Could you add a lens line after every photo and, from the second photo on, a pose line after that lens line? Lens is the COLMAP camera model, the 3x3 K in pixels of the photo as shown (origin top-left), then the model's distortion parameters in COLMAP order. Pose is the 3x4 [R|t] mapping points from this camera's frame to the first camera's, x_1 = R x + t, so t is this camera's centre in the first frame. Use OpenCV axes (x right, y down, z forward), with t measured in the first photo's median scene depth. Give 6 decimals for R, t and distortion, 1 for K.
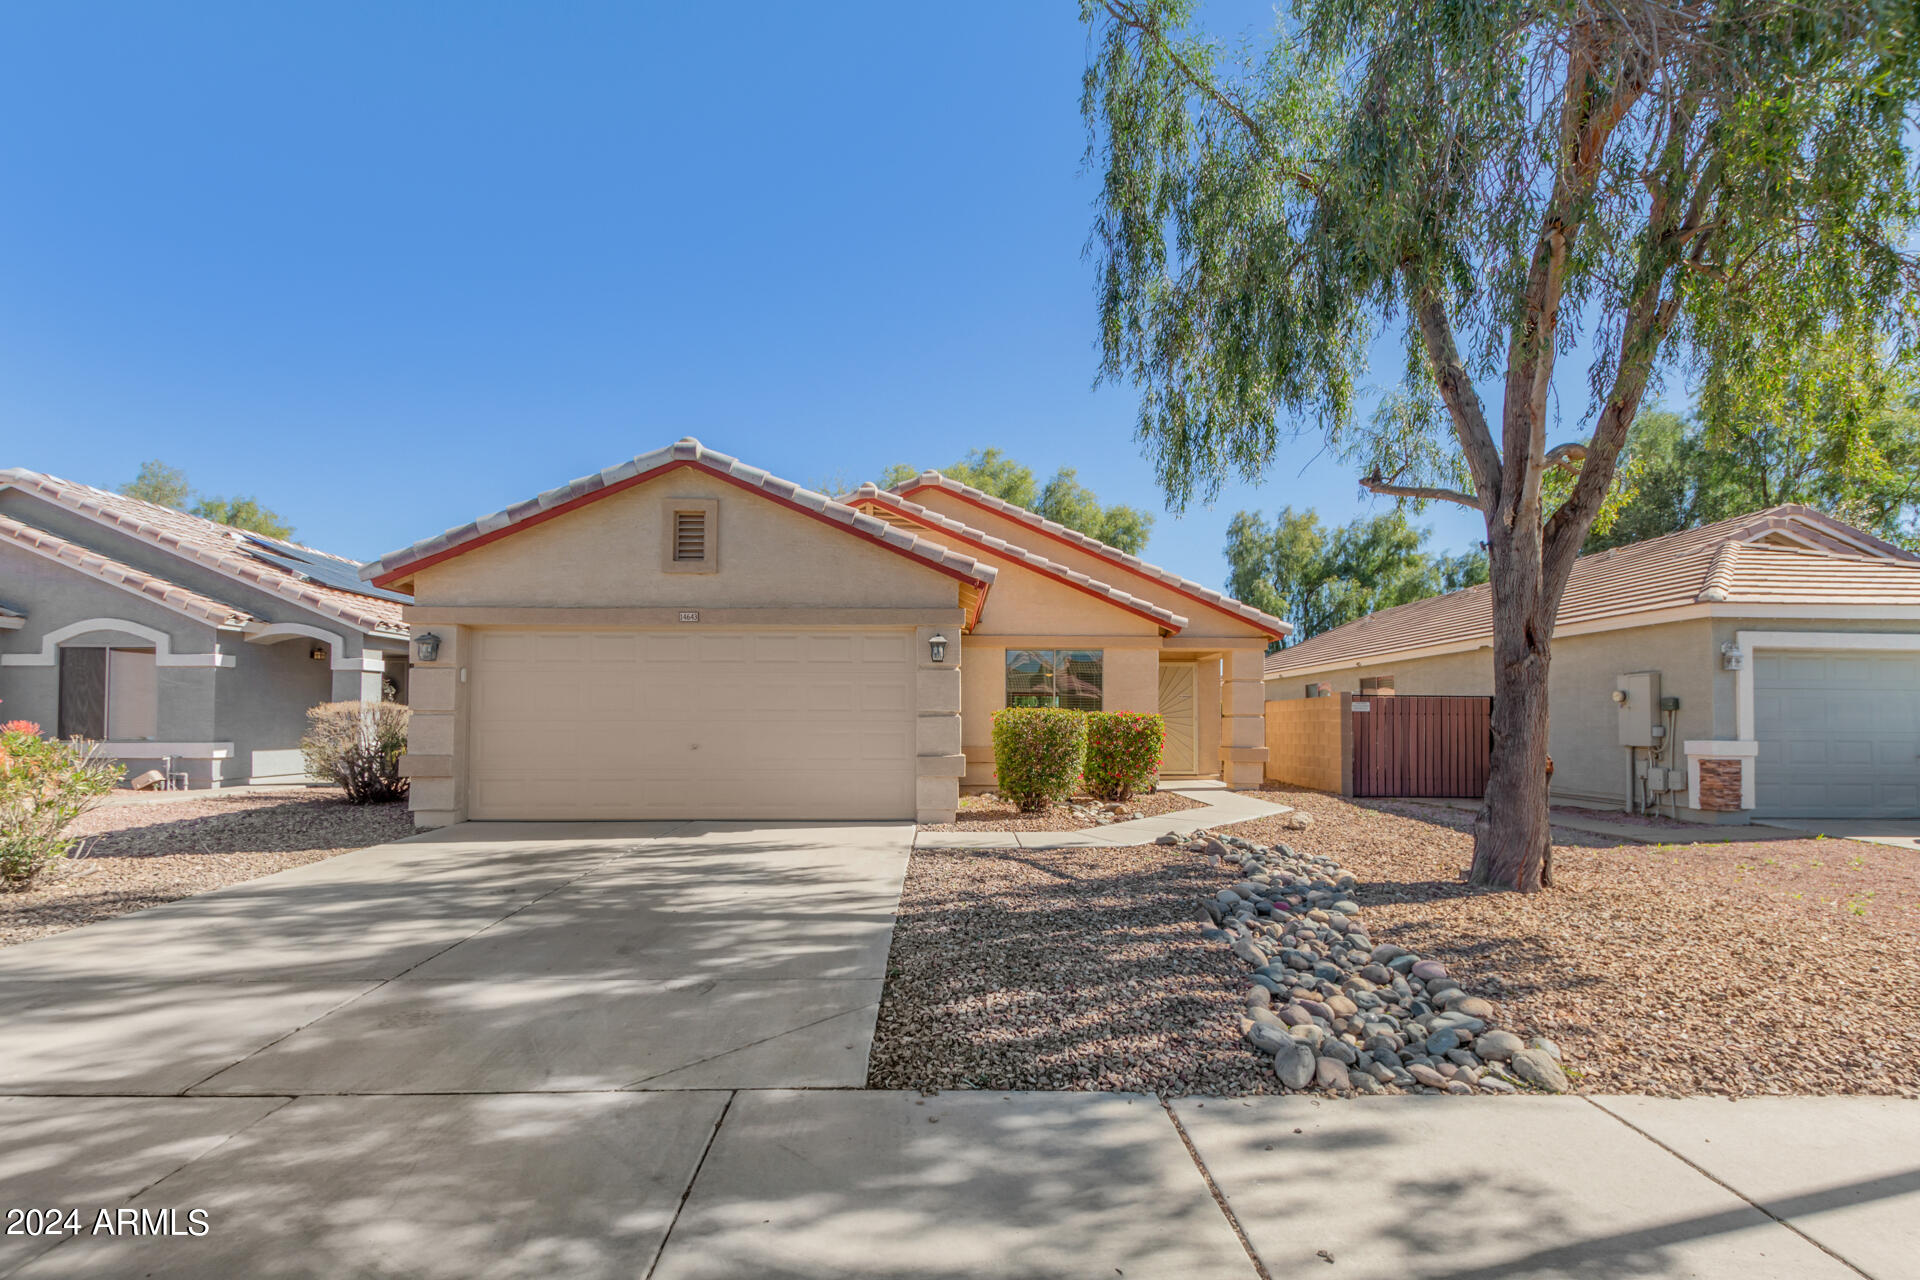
lens RADIAL K [[891.4, 0, 948.3], [0, 891.4, 721.1], [0, 0, 1]] dist [0.013961, -0.000689]
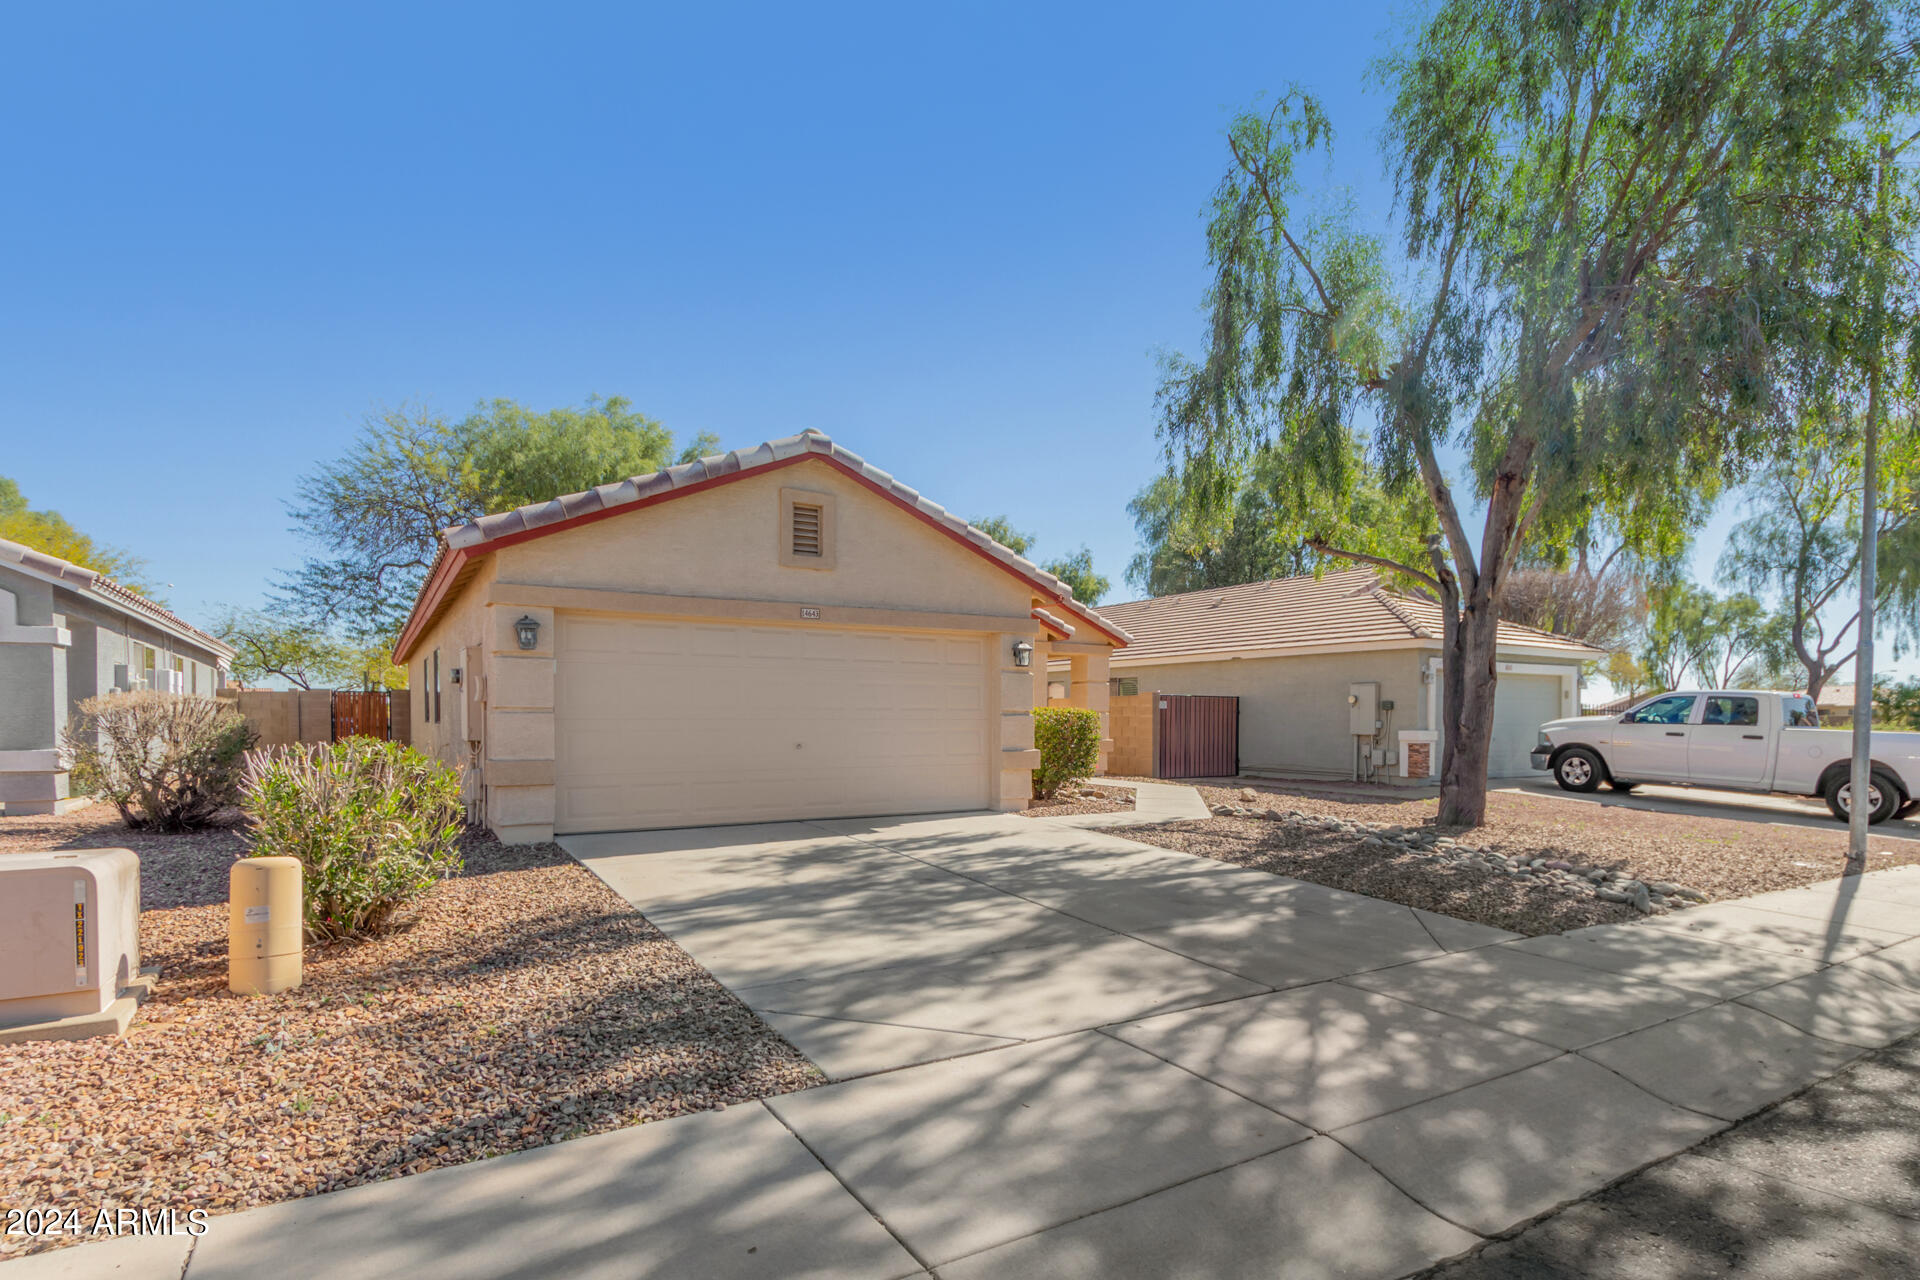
lens RADIAL K [[986.7, 0, 965.9], [0, 986.7, 764.1], [0, 0, 1]] dist [0.026714, -0.030862]
pose [[0.858749, -0.025306, 0.511771, -0.704776], [-0.001858, 0.998619, 0.052497, -0.008616], [-0.512393, -0.046033, 0.857516, -0.028687]]
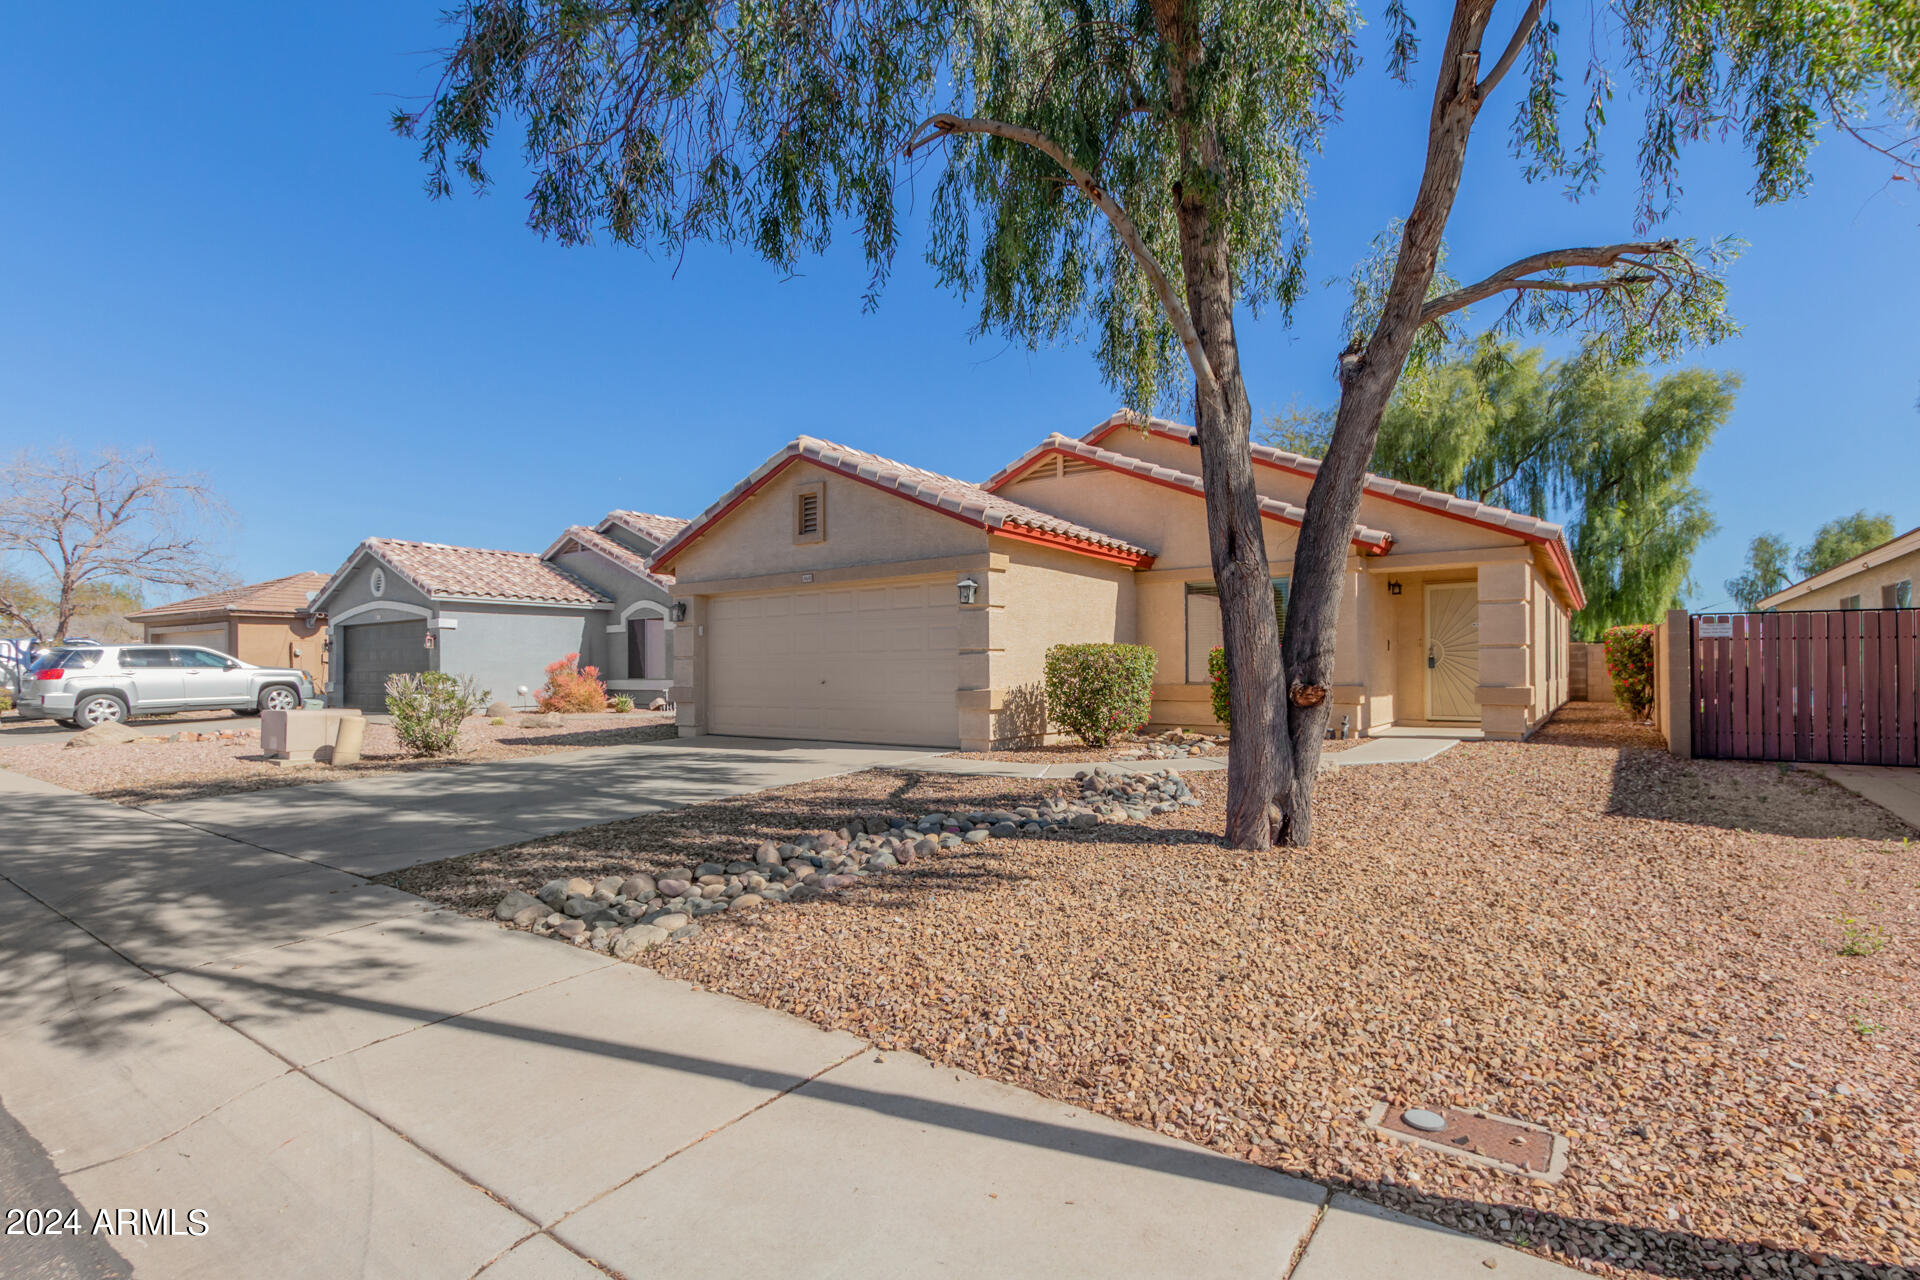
lens RADIAL K [[895.3, 0, 964.4], [0, 895.3, 683.1], [0, 0, 1]] dist [-0.012745, -0.000545]
pose [[0.806860, 0.001493, -0.590740, 0.633665], [0.012333, 0.999736, 0.019372, 0.009085], [0.590613, -0.022916, 0.806629, 0.110442]]
